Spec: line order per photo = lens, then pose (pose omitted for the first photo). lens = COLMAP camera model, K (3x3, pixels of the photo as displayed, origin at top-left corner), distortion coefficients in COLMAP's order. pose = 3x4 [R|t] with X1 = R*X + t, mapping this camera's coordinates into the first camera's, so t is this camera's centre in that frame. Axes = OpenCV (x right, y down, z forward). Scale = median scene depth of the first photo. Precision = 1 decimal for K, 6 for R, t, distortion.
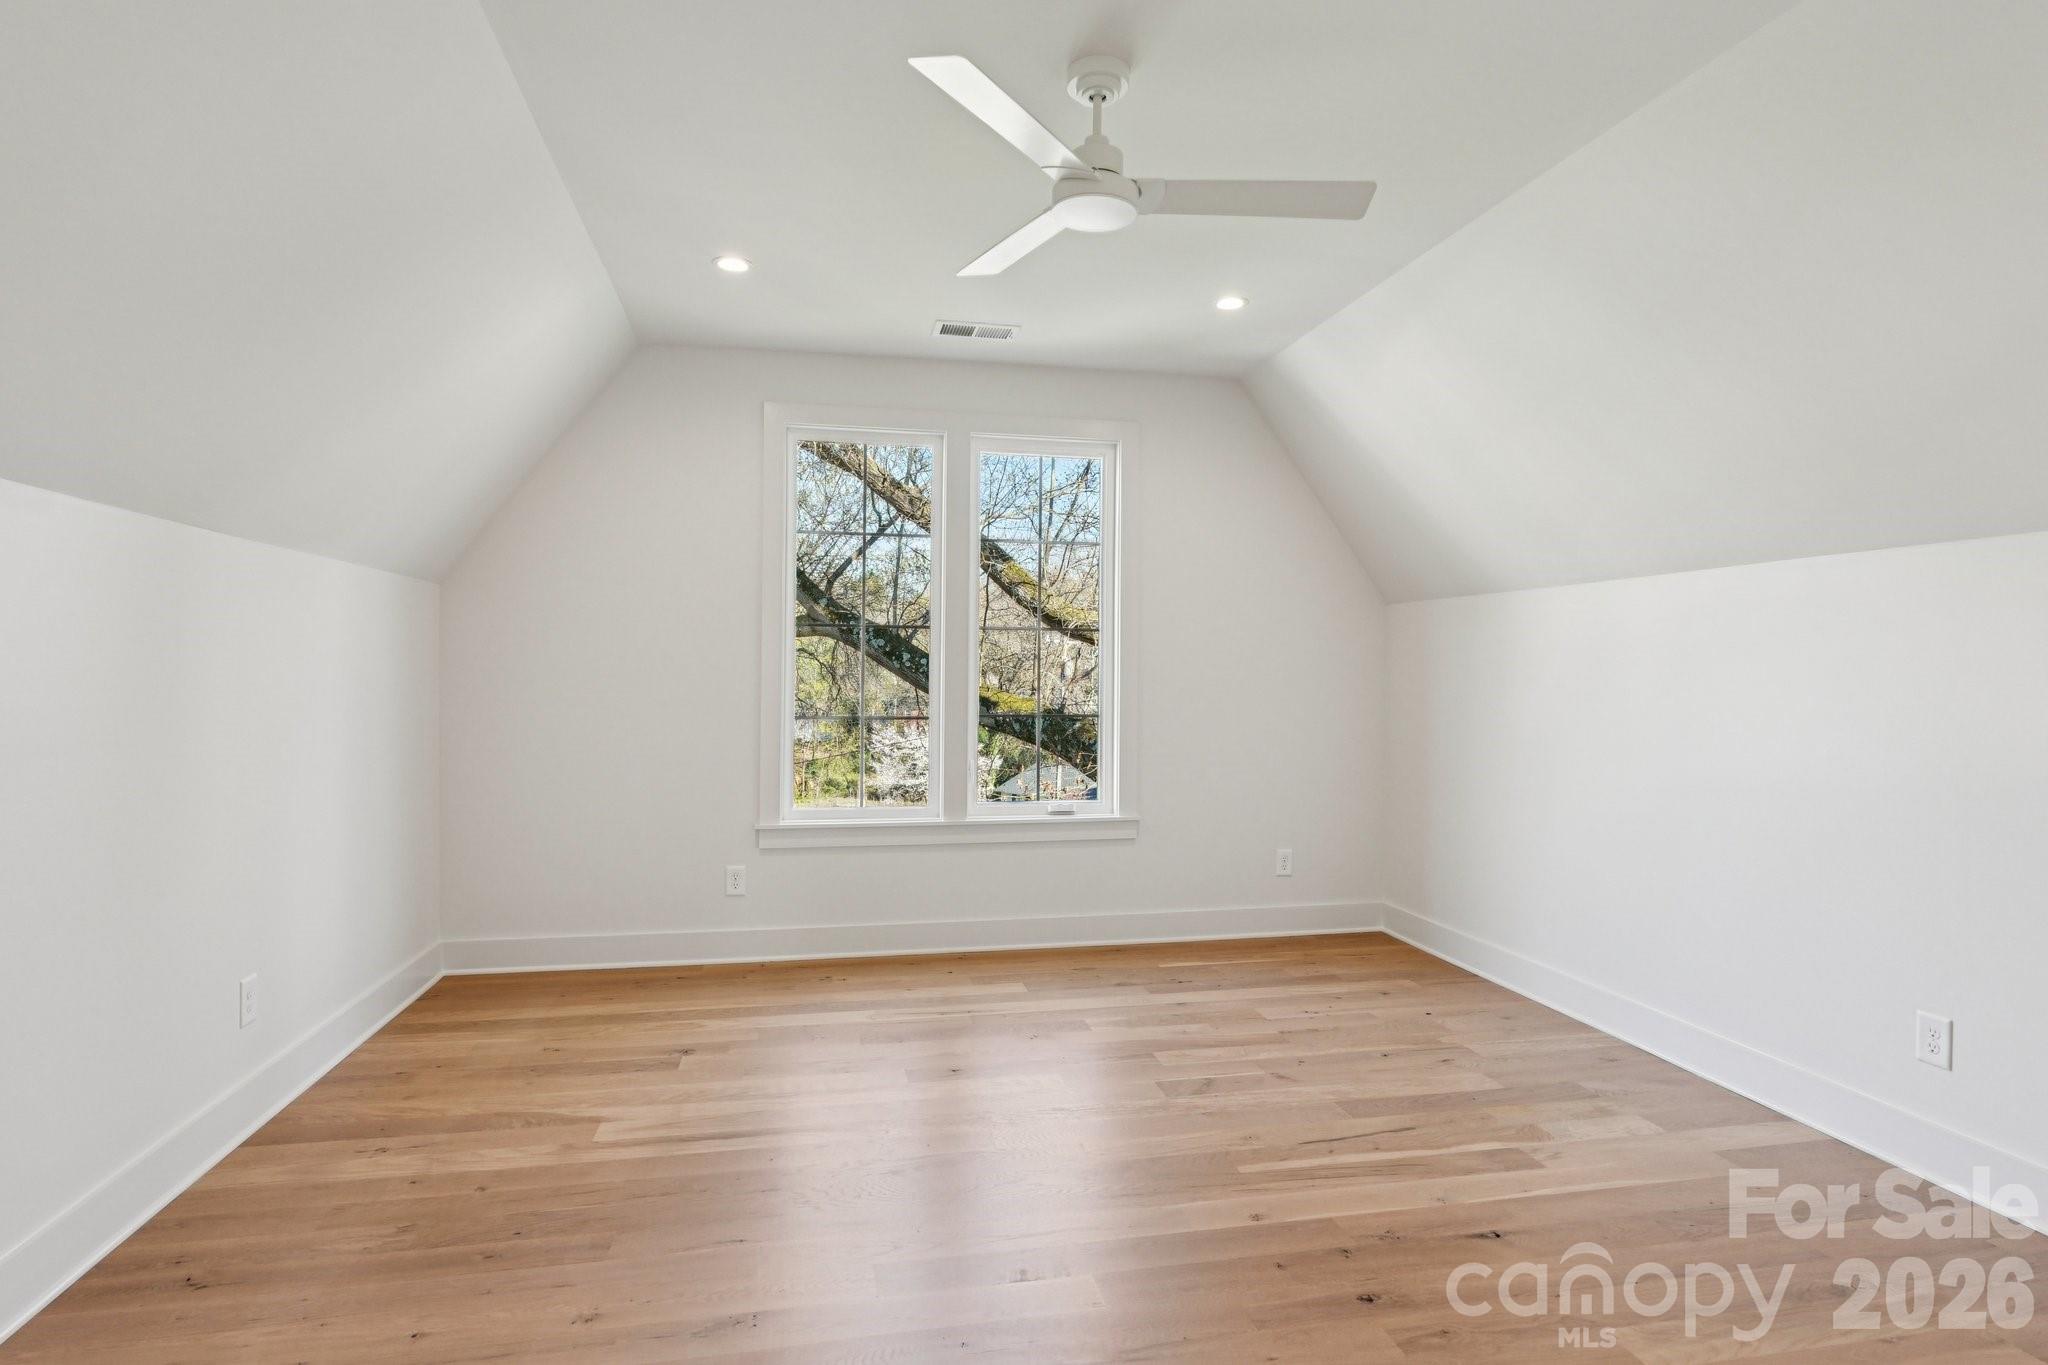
lens RADIAL K [[1061.6, 0, 1026.4], [0, 1061.6, 670.7], [0, 0, 1]] dist [-0.004013, 0.001989]
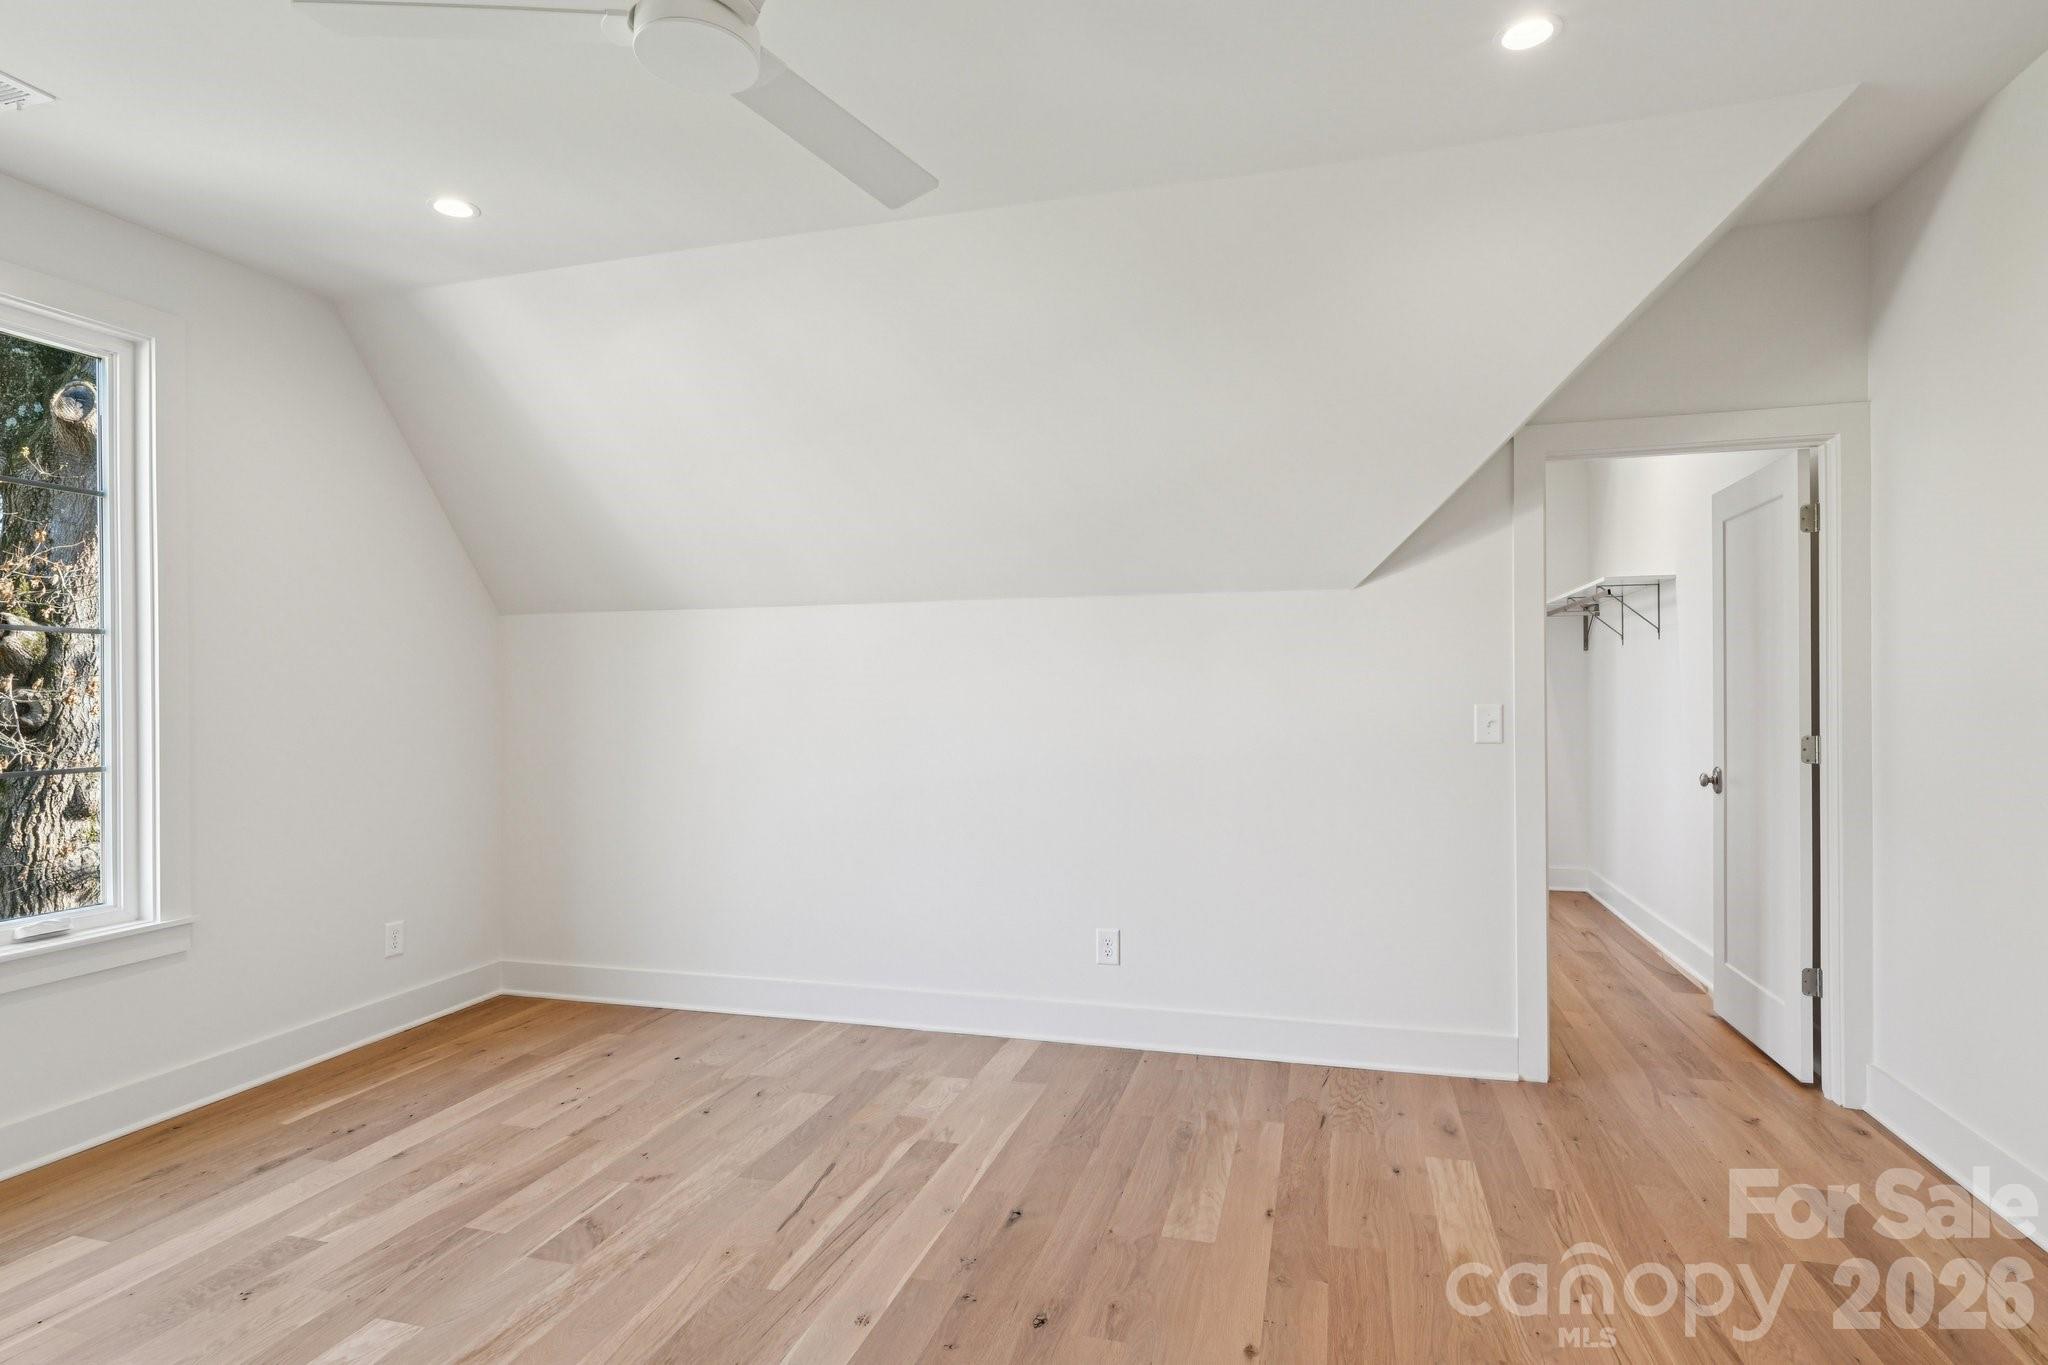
lens RADIAL K [[1061.6, 0, 1028.9], [0, 1061.6, 698.9], [0, 0, 1]] dist [-0.004013, 0.001989]
pose [[0.463534, -0.018878, 0.885878, -0.319567], [0.010665, 0.999819, 0.015726, -0.004199], [-0.886015, 0.002159, 0.463652, 0.315333]]
